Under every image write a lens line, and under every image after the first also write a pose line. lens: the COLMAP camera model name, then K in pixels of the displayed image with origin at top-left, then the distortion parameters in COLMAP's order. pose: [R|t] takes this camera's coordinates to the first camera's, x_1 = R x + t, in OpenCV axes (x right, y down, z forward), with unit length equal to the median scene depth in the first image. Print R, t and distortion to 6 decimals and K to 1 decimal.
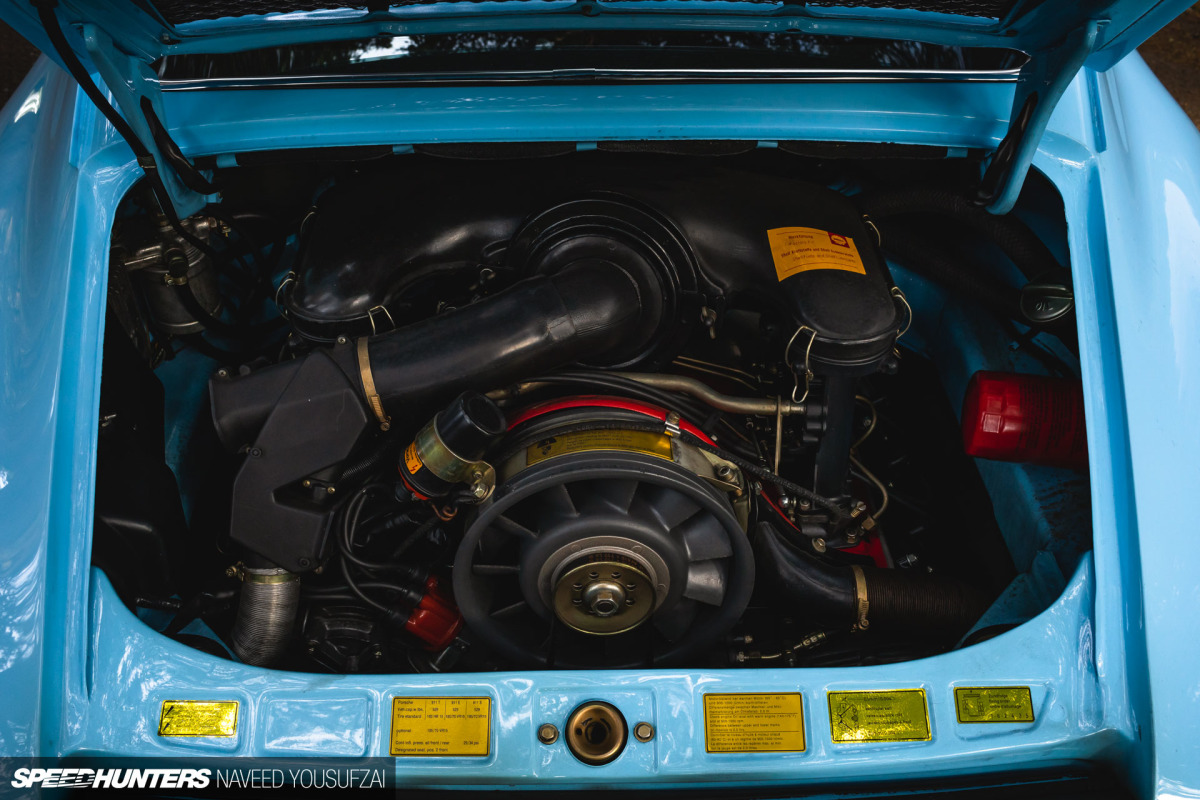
lens RADIAL K [[1198.9, 0, 612.2], [0, 1198.9, 402.7], [0, 0, 1]] dist [-0.008743, 0.004814]
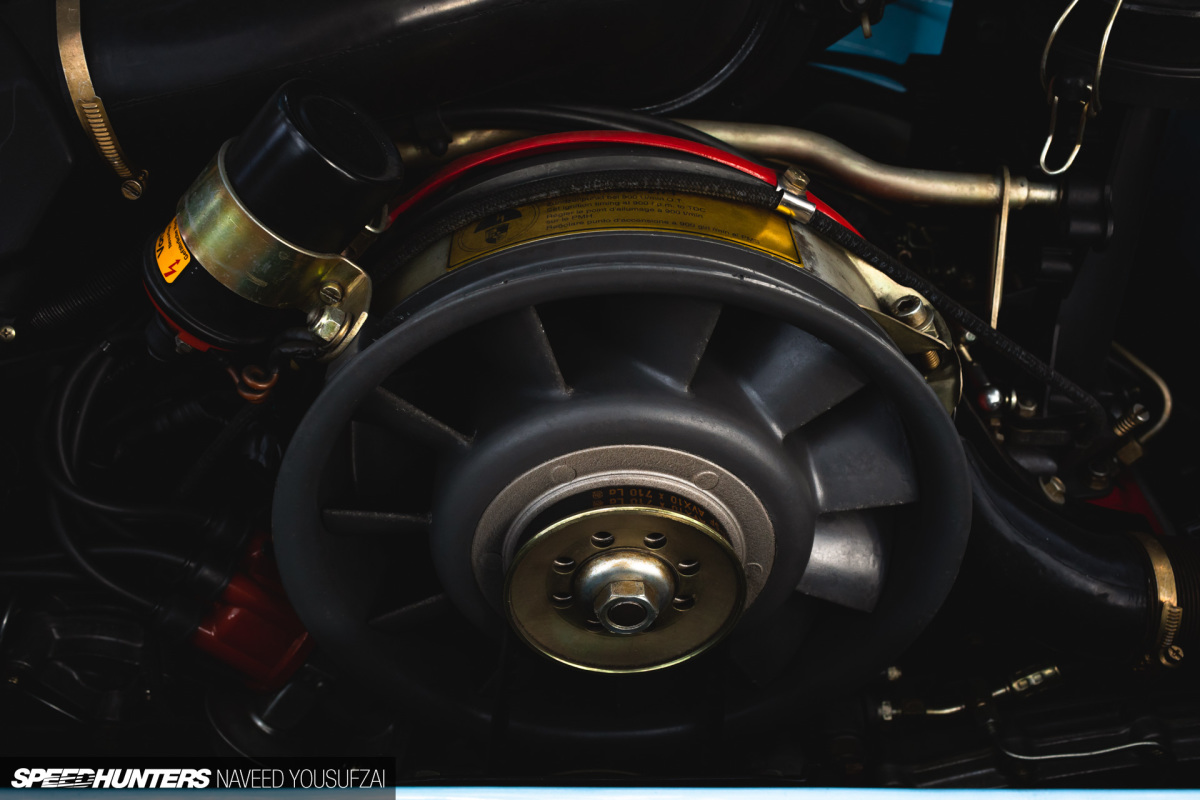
lens RADIAL K [[1204.8, 0, 647.2], [0, 1204.8, 400.1], [0, 0, 1]] dist [-0.001940, 0.010285]
pose [[0.998662, 0.026296, 0.044530, -0.019676], [-0.027149, 0.999457, 0.018649, 0.085643], [-0.044015, -0.019833, 0.998834, 0.567564]]
